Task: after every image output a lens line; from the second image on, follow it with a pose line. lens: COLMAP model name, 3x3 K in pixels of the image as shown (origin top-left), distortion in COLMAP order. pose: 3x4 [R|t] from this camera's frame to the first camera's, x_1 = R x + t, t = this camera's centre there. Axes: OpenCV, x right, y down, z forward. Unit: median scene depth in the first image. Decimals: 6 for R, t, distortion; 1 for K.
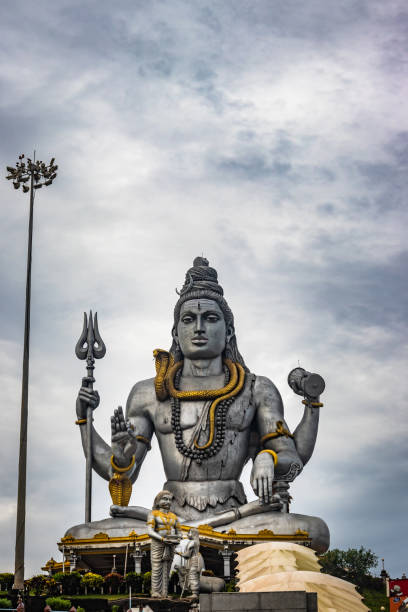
lens RADIAL K [[1635.4, 0, 204.0], [0, 1635.4, 306.0], [0, 0, 1]] dist [0.010942, 0.357416]
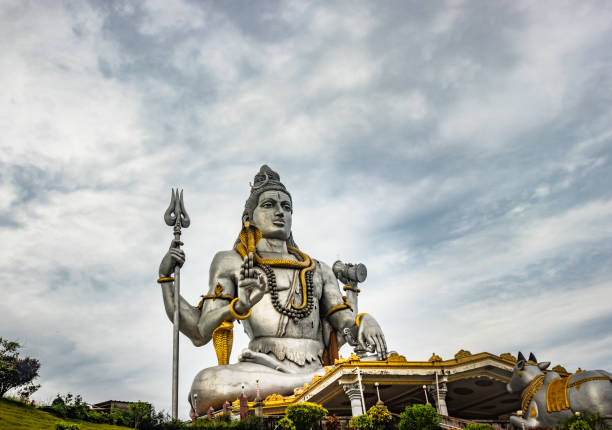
lens RADIAL K [[594.3, 0, 289.0], [0, 594.3, 216.1], [0, 0, 1]] dist [-0.017088, -0.002016]
pose [[0.881214, 0.186000, 0.434586, -0.187528], [-0.091058, 0.968910, -0.230049, 0.116858], [-0.463864, 0.163150, 0.870754, 0.633716]]
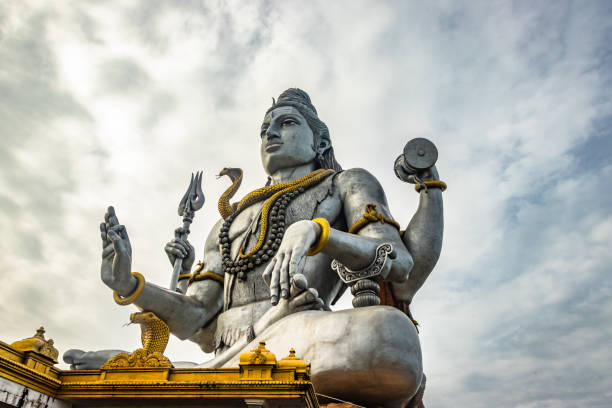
lens RADIAL K [[493.7, 0, 306.0], [0, 493.7, 204.0], [0, 0, 1]] dist [-0.010886, -0.002769]
pose [[0.905579, -0.238450, -0.350811, 0.092993], [0.117783, 0.935870, -0.332077, 0.133406], [0.407497, 0.259402, 0.875589, 0.814170]]
